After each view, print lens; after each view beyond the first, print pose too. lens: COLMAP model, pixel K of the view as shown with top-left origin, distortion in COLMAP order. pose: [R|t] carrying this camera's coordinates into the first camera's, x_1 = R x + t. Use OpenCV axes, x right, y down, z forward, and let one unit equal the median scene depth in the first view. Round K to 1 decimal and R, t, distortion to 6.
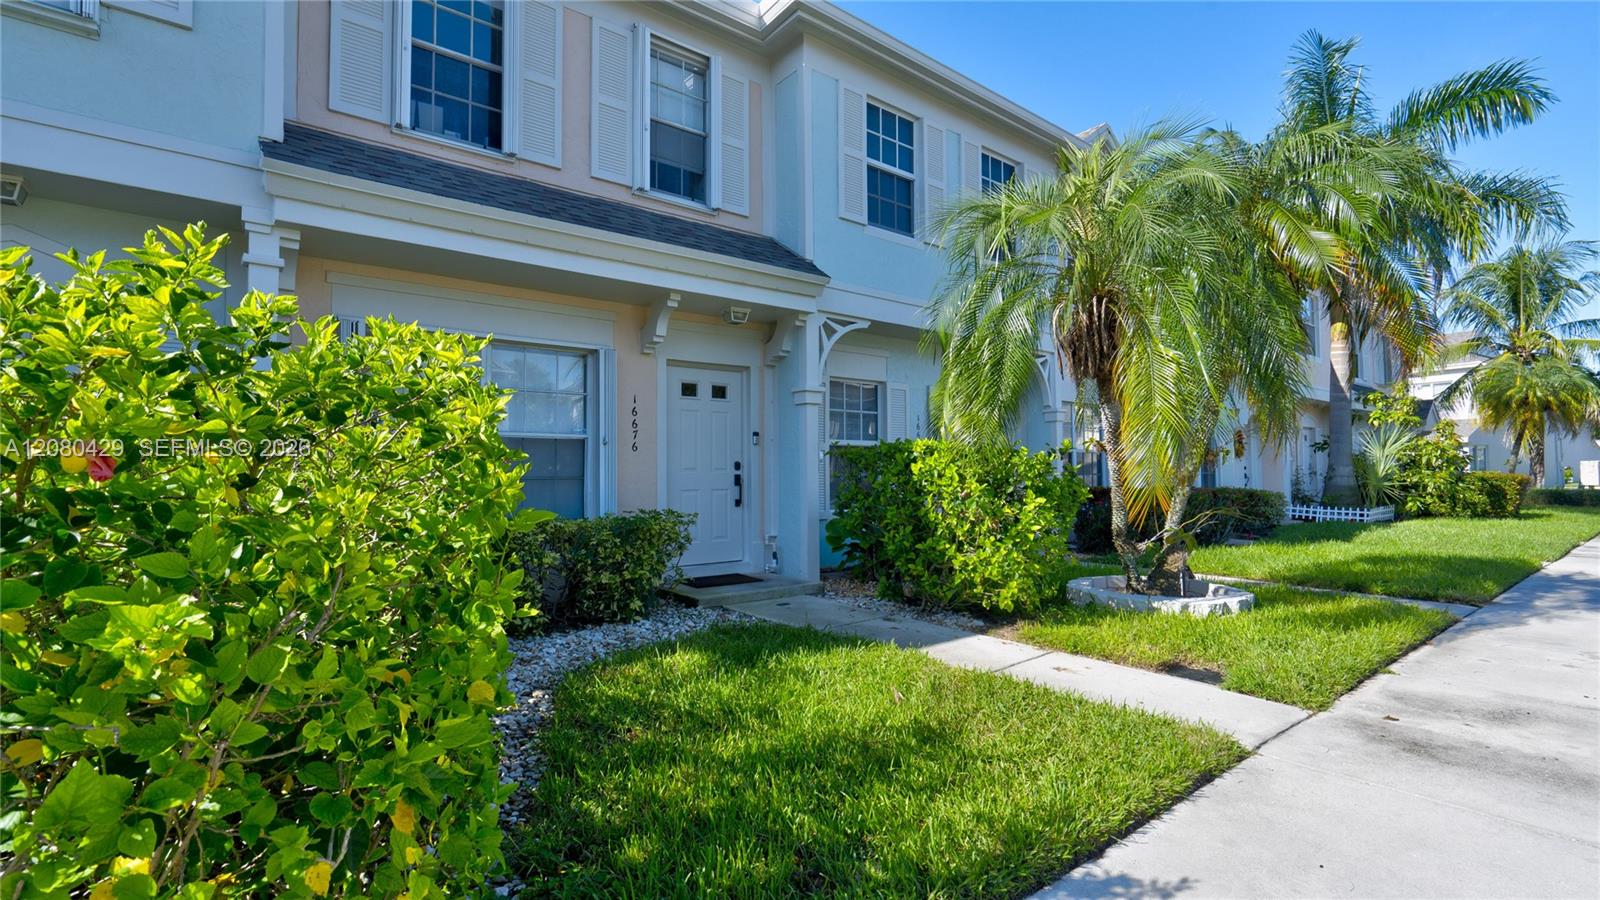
lens RADIAL K [[741.6, 0, 808.9], [0, 741.6, 451.0], [0, 0, 1]] dist [0.000148, 0.000388]
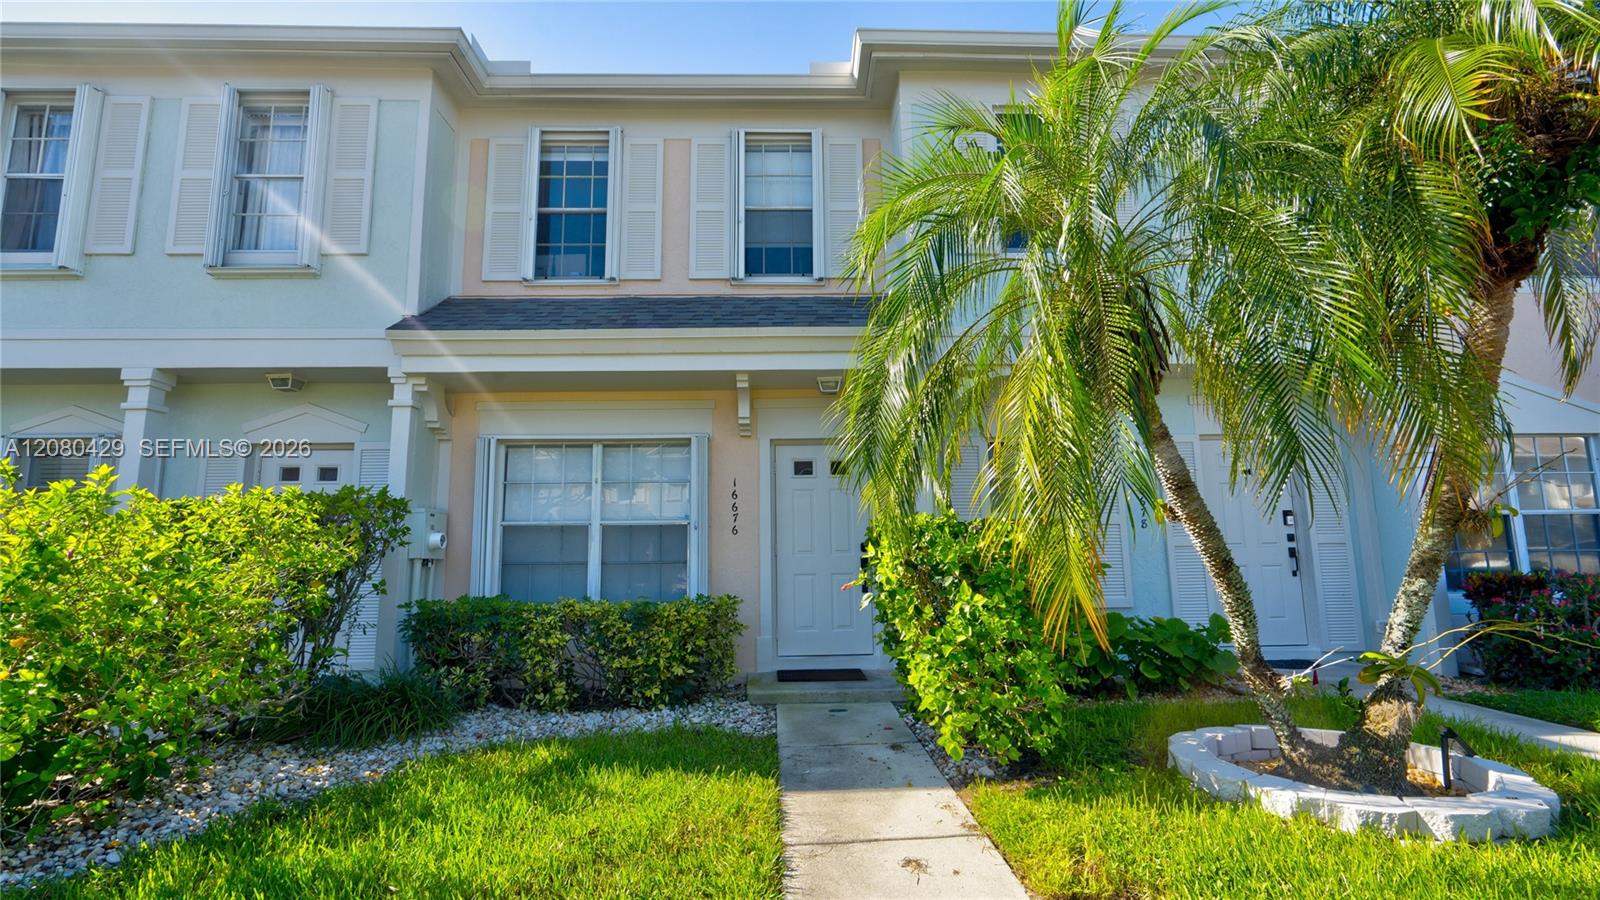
lens RADIAL K [[741.6, 0, 808.9], [0, 741.6, 451.0], [0, 0, 1]] dist [0.000148, 0.000388]
pose [[0.784865, -0.094103, -0.612480, 0.478749], [0.028371, 0.992822, -0.116184, 0.007391], [0.619017, 0.073812, 0.781901, 0.285685]]
